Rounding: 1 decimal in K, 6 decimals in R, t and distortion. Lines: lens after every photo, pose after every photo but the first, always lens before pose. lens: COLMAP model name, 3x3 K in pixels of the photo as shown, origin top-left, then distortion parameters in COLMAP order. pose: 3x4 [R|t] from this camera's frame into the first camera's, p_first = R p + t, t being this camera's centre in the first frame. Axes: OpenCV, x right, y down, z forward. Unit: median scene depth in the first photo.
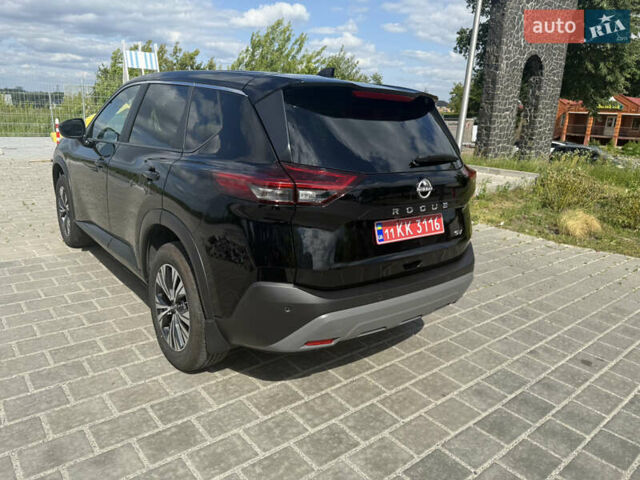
lens RADIAL K [[452.9, 0, 316.8], [0, 452.9, 237.1], [0, 0, 1]] dist [0.029287, -0.034268]
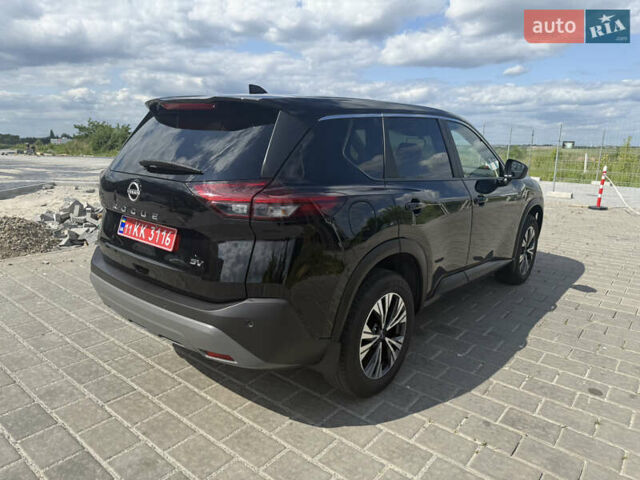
lens RADIAL K [[452.9, 0, 321.5], [0, 452.9, 242.4], [0, 0, 1]] dist [0.029287, -0.034268]
pose [[0.204307, 0.172930, -0.963511, 1.181749], [-0.277433, 0.954145, 0.112421, -0.205760], [0.938770, 0.244341, 0.242915, 1.060705]]
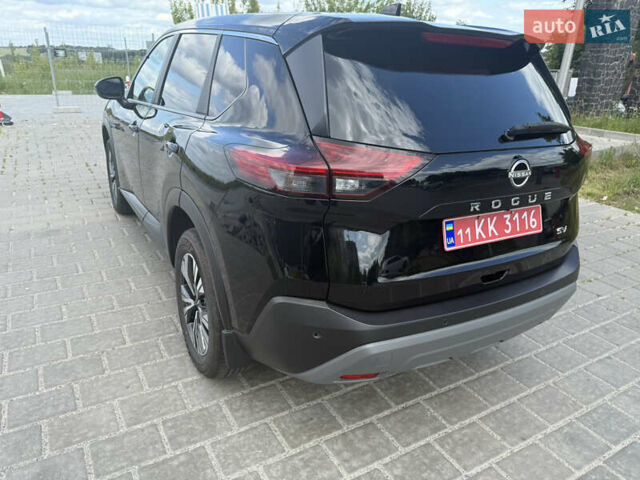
lens RADIAL K [[452.9, 0, 313.8], [0, 452.9, 245.8], [0, 0, 1]] dist [0.029287, -0.034268]
pose [[0.986622, 0.045654, -0.156500, 0.033738], [-0.028506, 0.993510, 0.110119, -0.057993], [0.160512, -0.104184, 0.981520, 0.220861]]
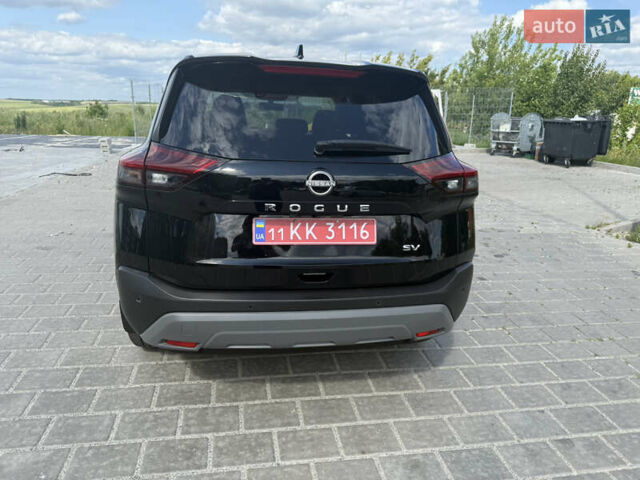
lens RADIAL K [[452.9, 0, 320.5], [0, 452.9, 238.1], [0, 0, 1]] dist [0.029287, -0.034268]
pose [[0.874010, 0.114323, -0.472267, 0.565151], [-0.120631, 0.992551, 0.017021, -0.022033], [0.470695, 0.042093, 0.881291, 0.272777]]
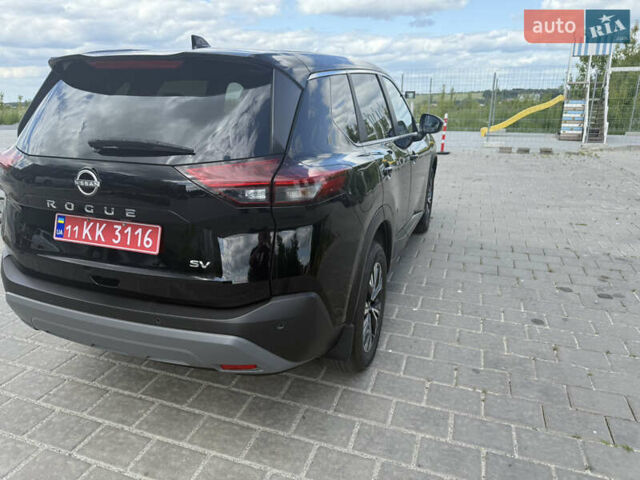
lens RADIAL K [[452.9, 0, 318.6], [0, 452.9, 246.7], [0, 0, 1]] dist [0.029287, -0.034268]
pose [[0.526313, 0.222778, -0.820588, 0.983355], [-0.203361, 0.970040, 0.132920, -0.165512], [0.825614, 0.096918, 0.555849, 0.820666]]
